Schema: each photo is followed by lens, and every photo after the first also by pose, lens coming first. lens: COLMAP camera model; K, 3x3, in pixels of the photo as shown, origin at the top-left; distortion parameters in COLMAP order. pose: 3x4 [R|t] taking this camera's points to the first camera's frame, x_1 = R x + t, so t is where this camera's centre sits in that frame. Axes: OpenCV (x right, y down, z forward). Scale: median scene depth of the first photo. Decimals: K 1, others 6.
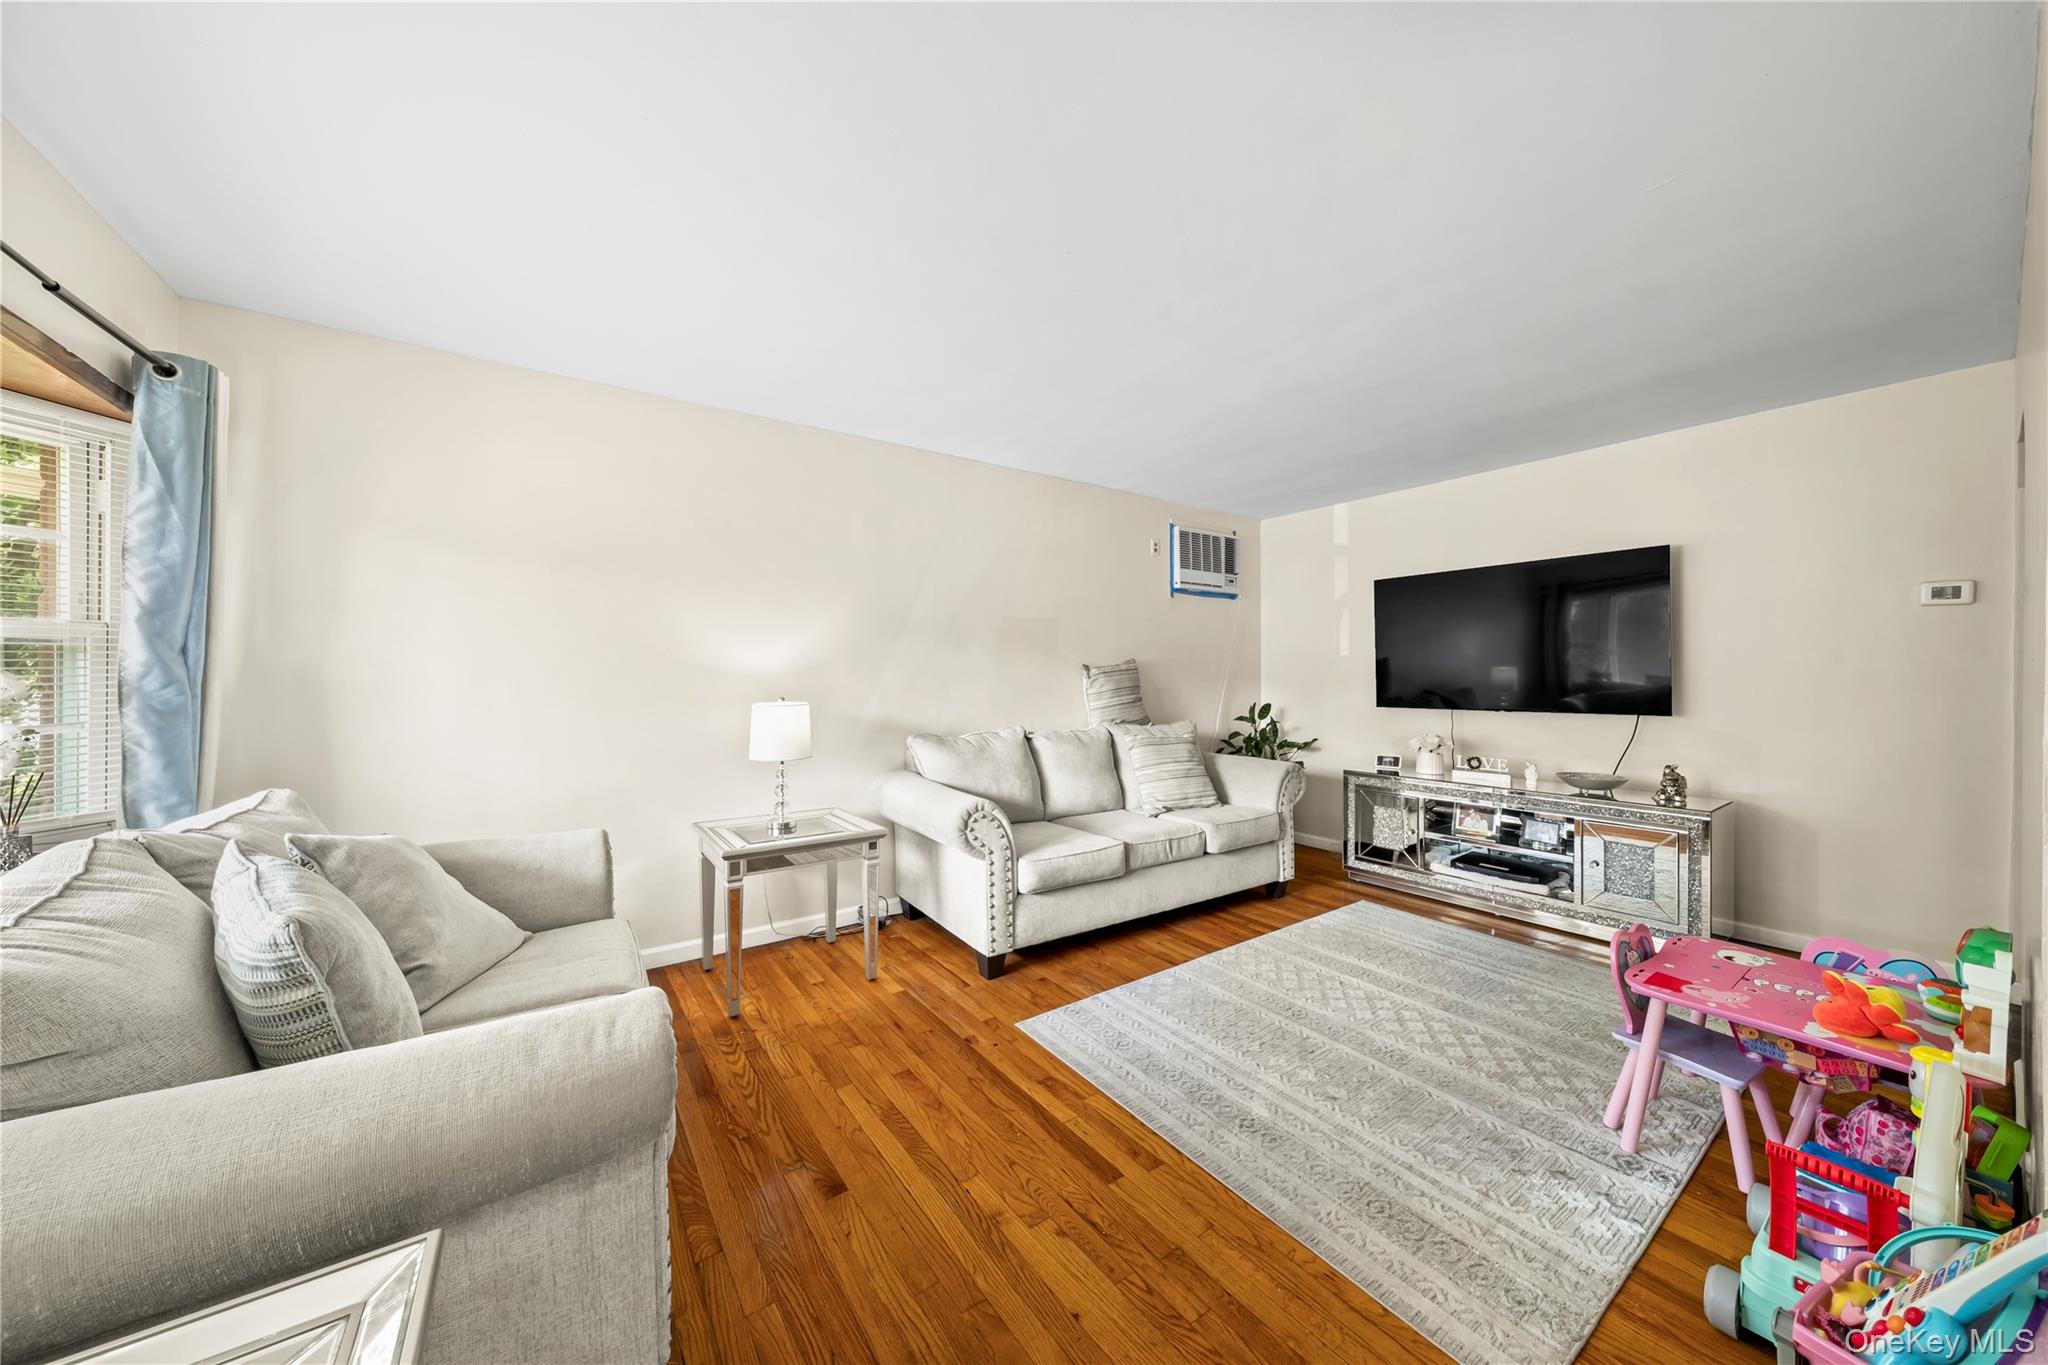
lens RADIAL K [[704.3, 0, 1026.0], [0, 704.3, 674.0], [0, 0, 1]] dist [-0.000813, -0.000074]
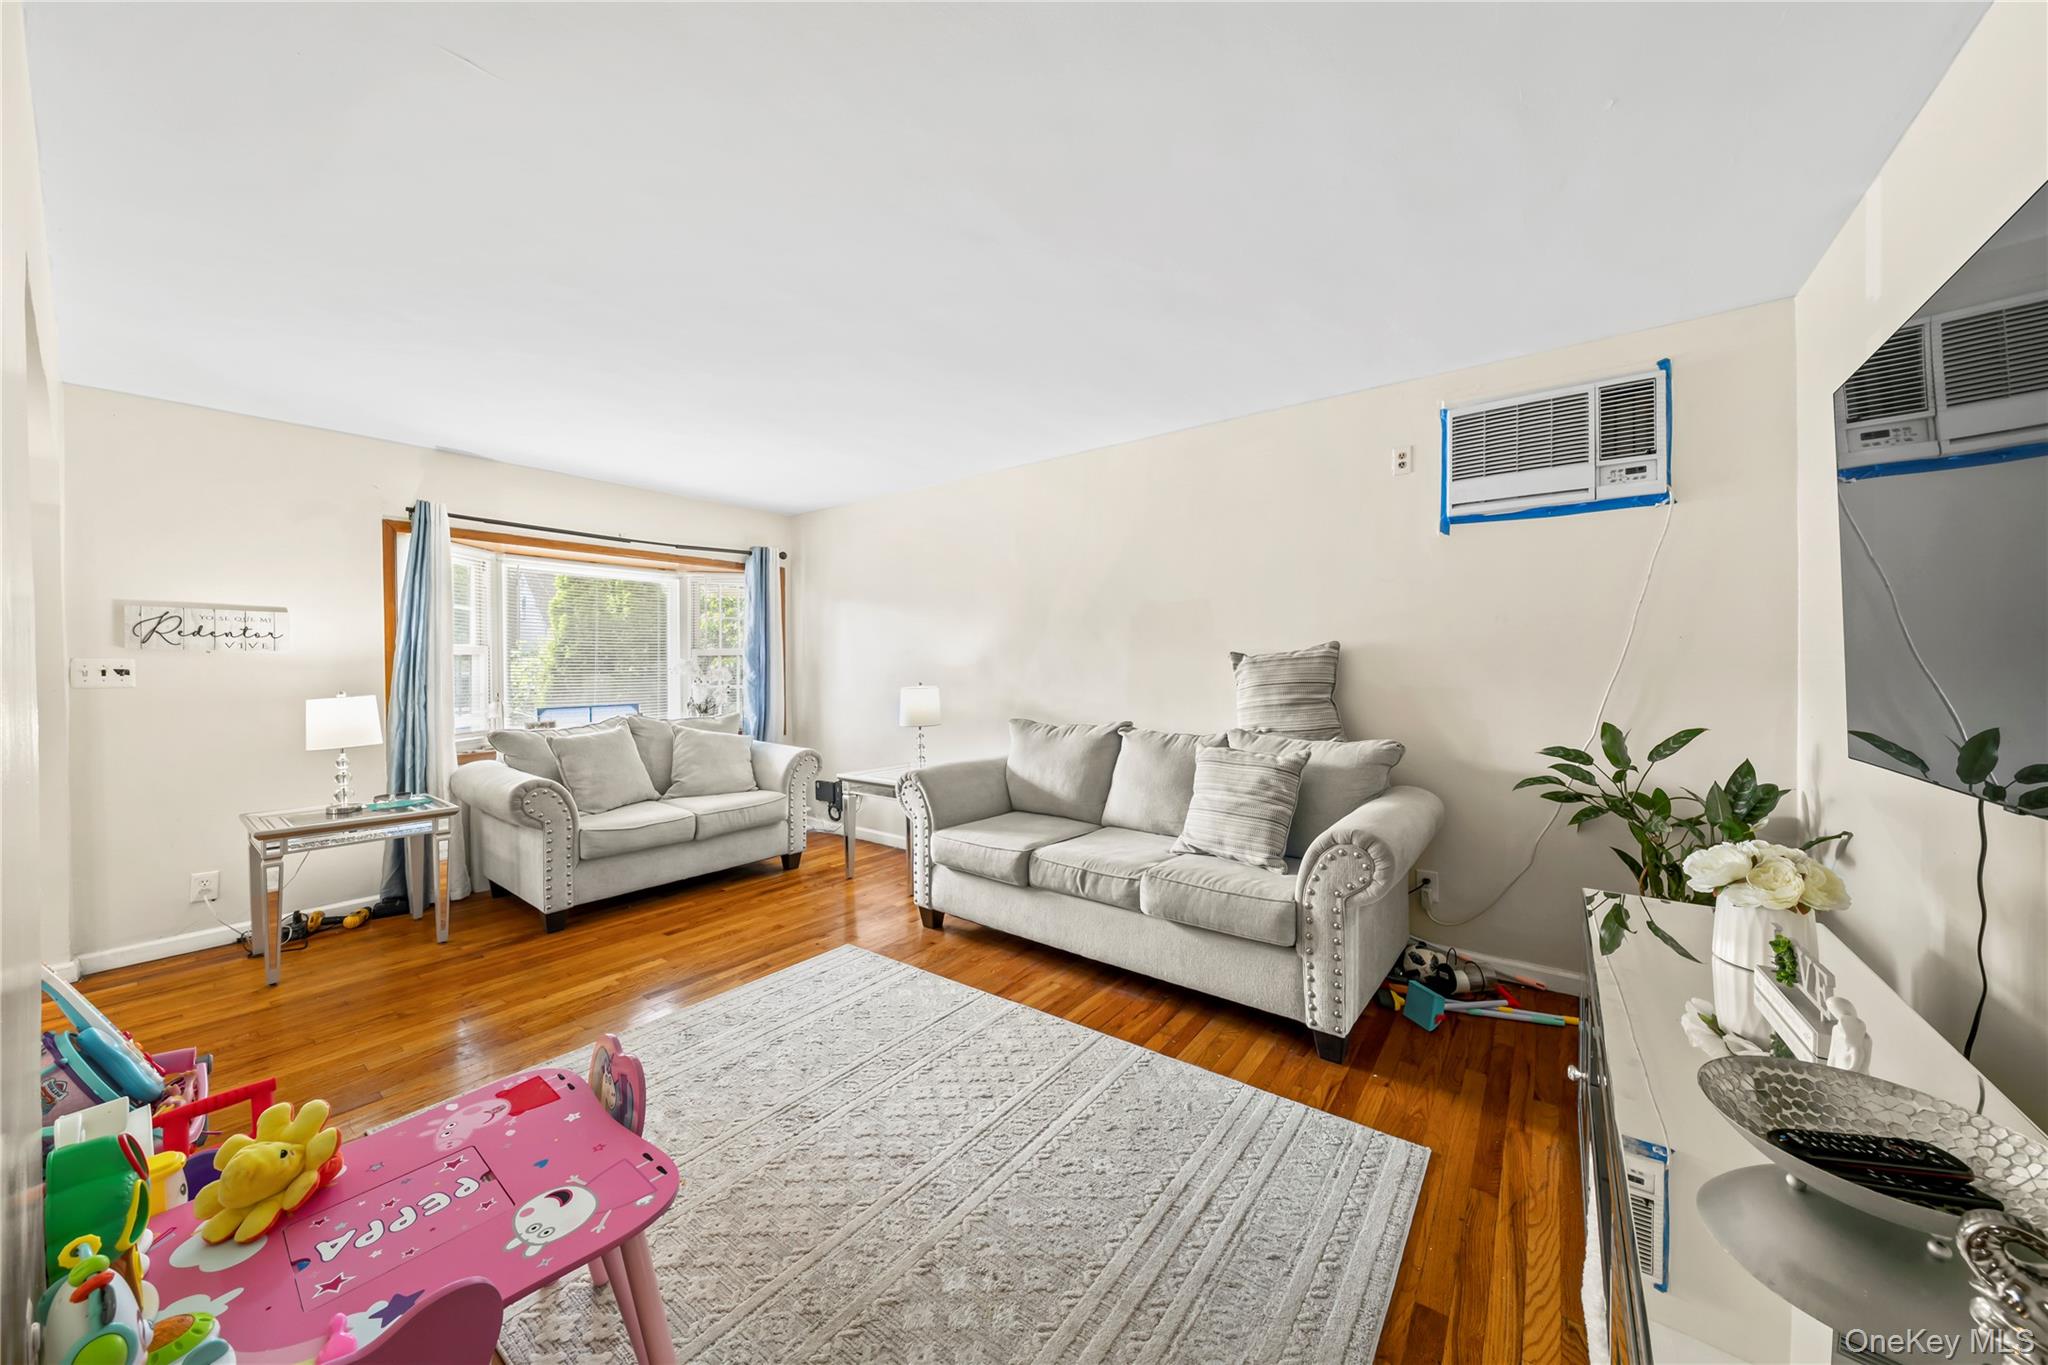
lens RADIAL K [[704.3, 0, 1026.0], [0, 704.3, 674.0], [0, 0, 1]] dist [-0.000813, -0.000074]
pose [[0.299306, 0.009144, -0.954113, 1.083919], [0.004647, 0.999928, 0.011041, 0.001076], [0.954146, -0.007738, 0.299242, 0.791350]]
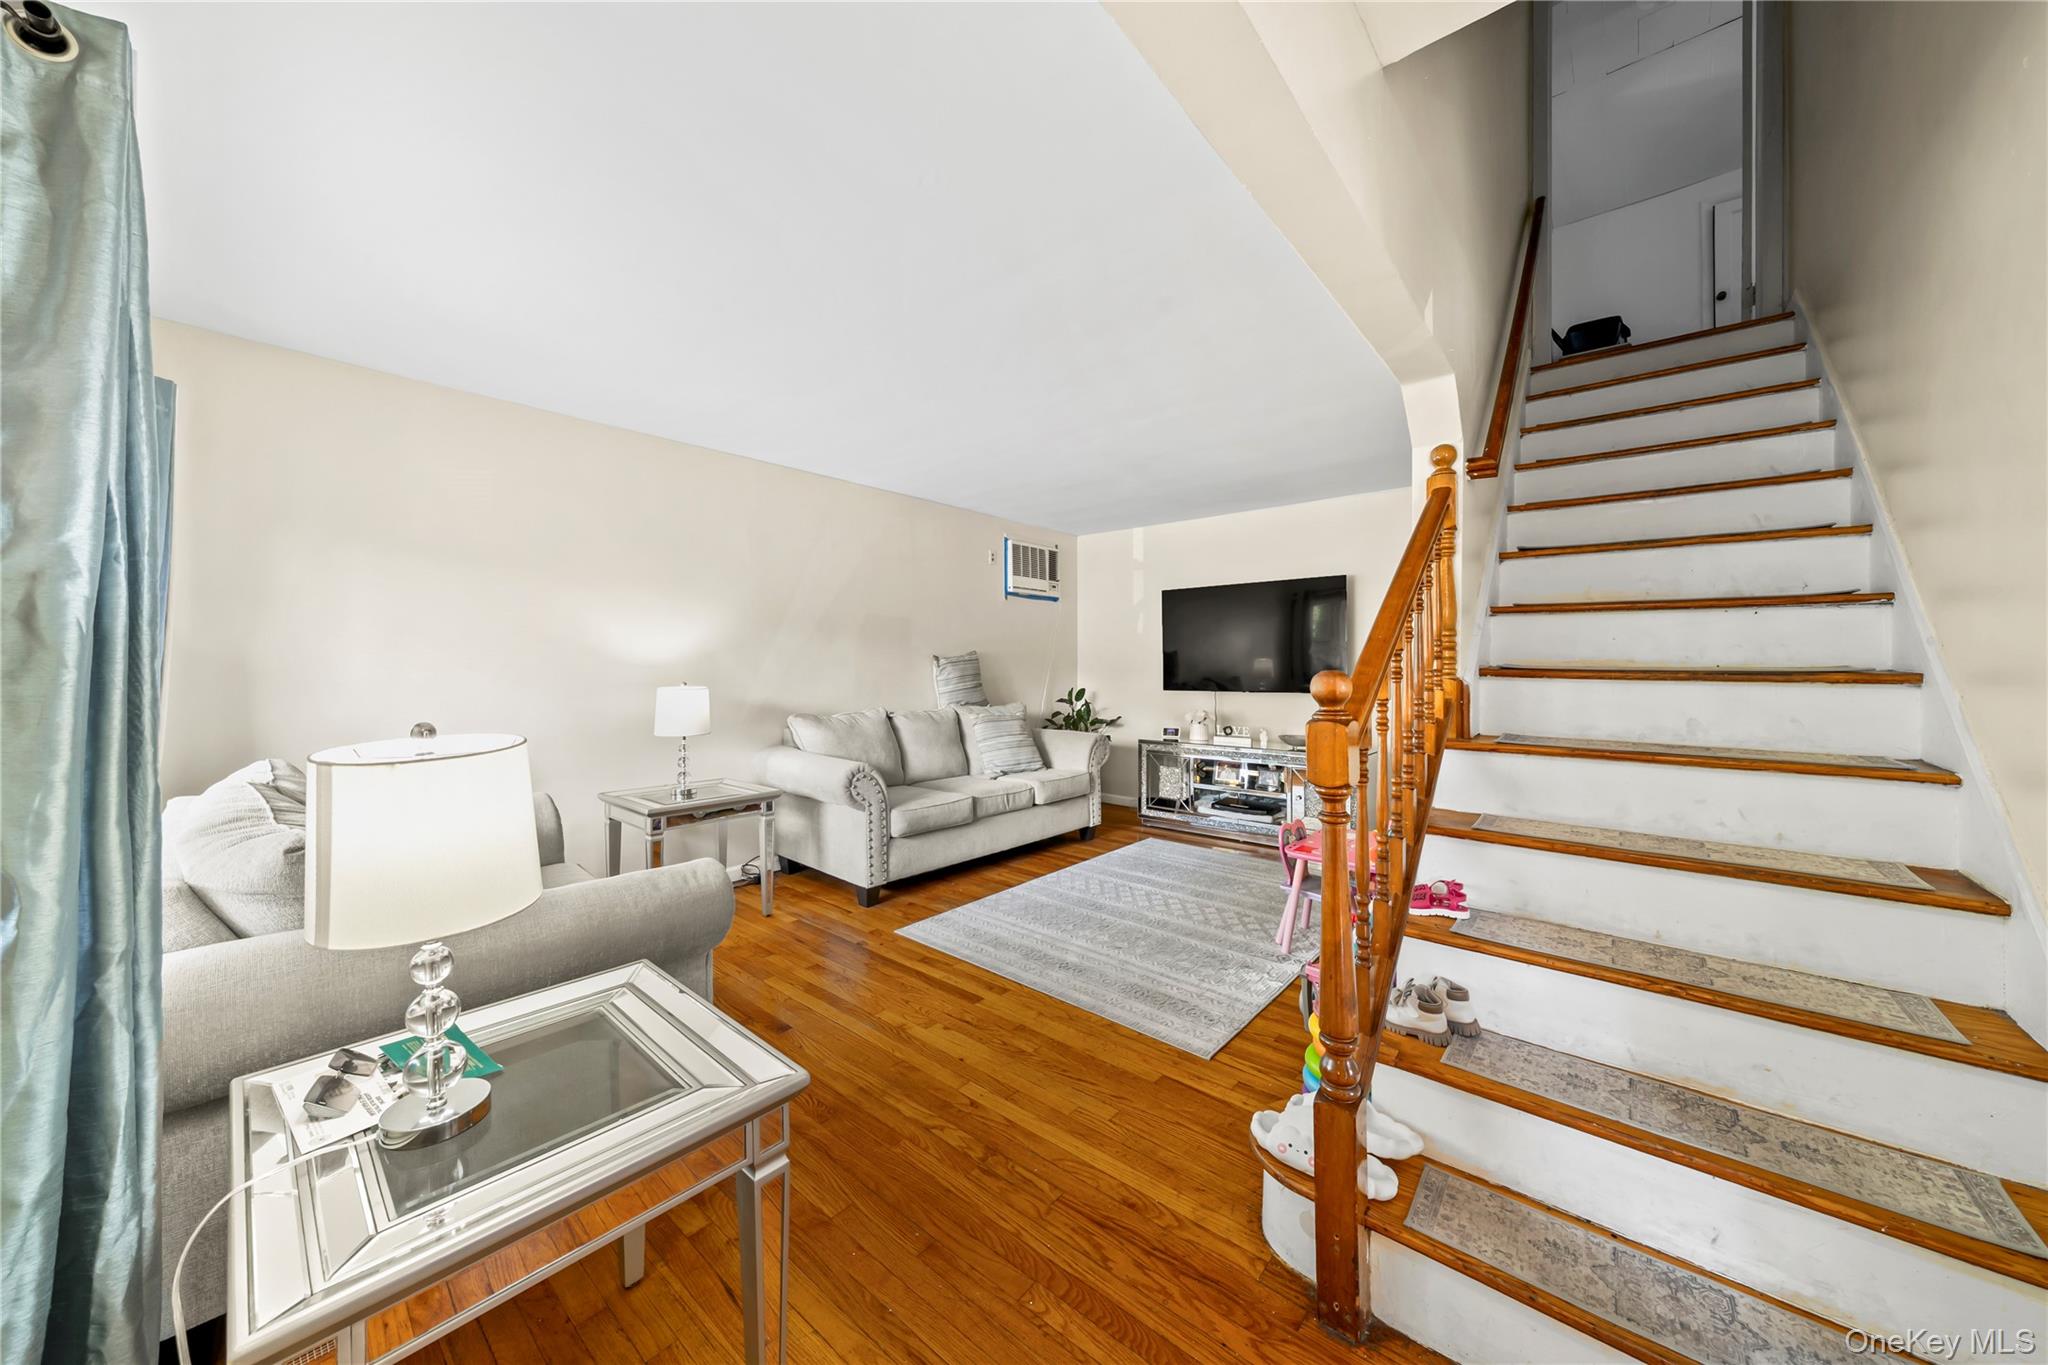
lens RADIAL K [[715.1, 0, 1028.0], [0, 715.1, 667.0], [0, 0, 1]] dist [-0.000122, -0.000014]
pose [[0.969374, 0.001099, 0.245585, -0.086079], [-0.001970, 0.999993, 0.003302, 0.002488], [-0.245580, -0.003685, 0.969369, -0.291691]]
